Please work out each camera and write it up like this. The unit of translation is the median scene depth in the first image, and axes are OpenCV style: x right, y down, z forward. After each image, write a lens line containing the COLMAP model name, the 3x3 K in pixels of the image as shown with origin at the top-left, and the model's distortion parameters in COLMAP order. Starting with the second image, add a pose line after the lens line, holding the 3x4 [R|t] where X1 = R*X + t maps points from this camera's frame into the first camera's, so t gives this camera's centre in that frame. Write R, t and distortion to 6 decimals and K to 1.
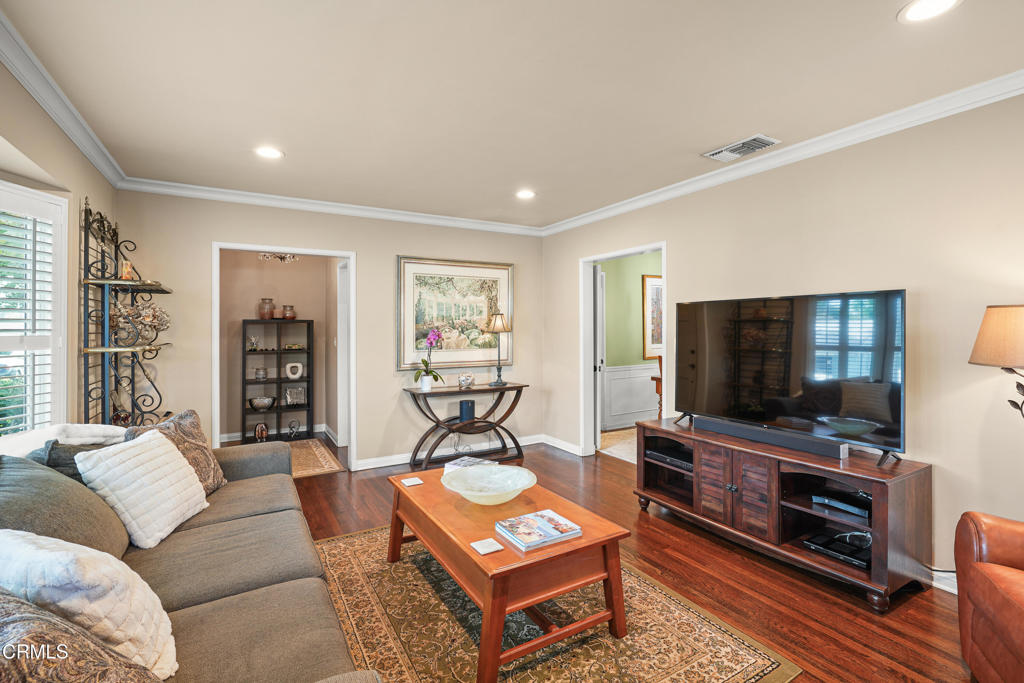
lens RADIAL K [[468.3, 0, 510.5], [0, 468.3, 328.5], [0, 0, 1]] dist [-0.003020, -0.000326]
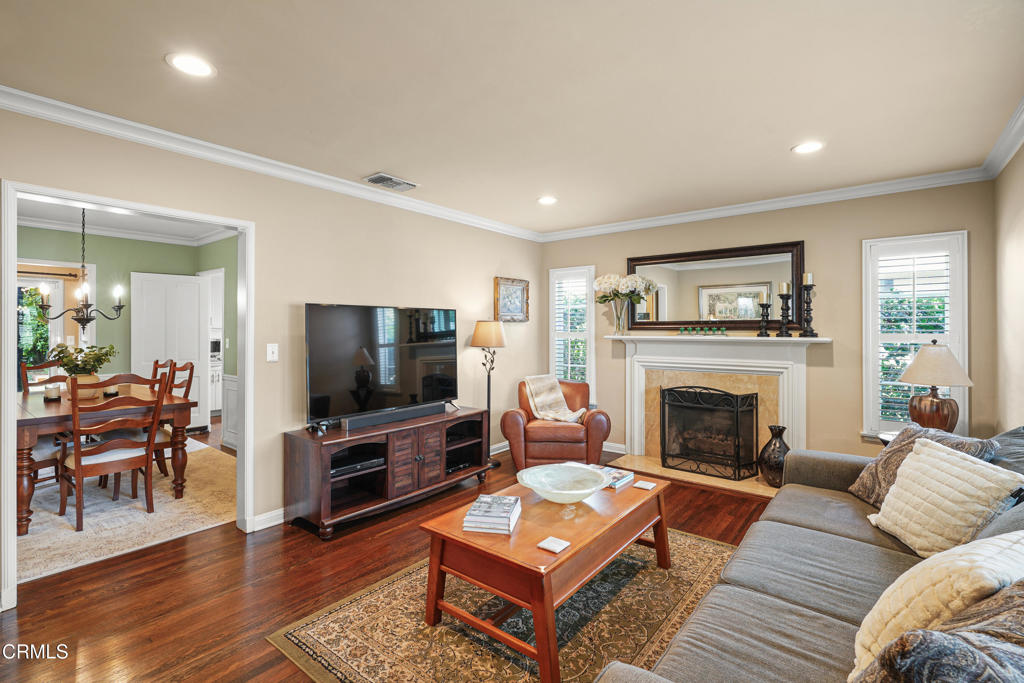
lens RADIAL K [[468.3, 0, 510.5], [0, 468.3, 328.5], [0, 0, 1]] dist [-0.003020, -0.000326]
pose [[-0.356893, 0.006338, 0.934124, -0.844176], [0.002726, 0.999980, -0.005743, 0.000151], [-0.934141, 0.000497, -0.356904, 1.294565]]
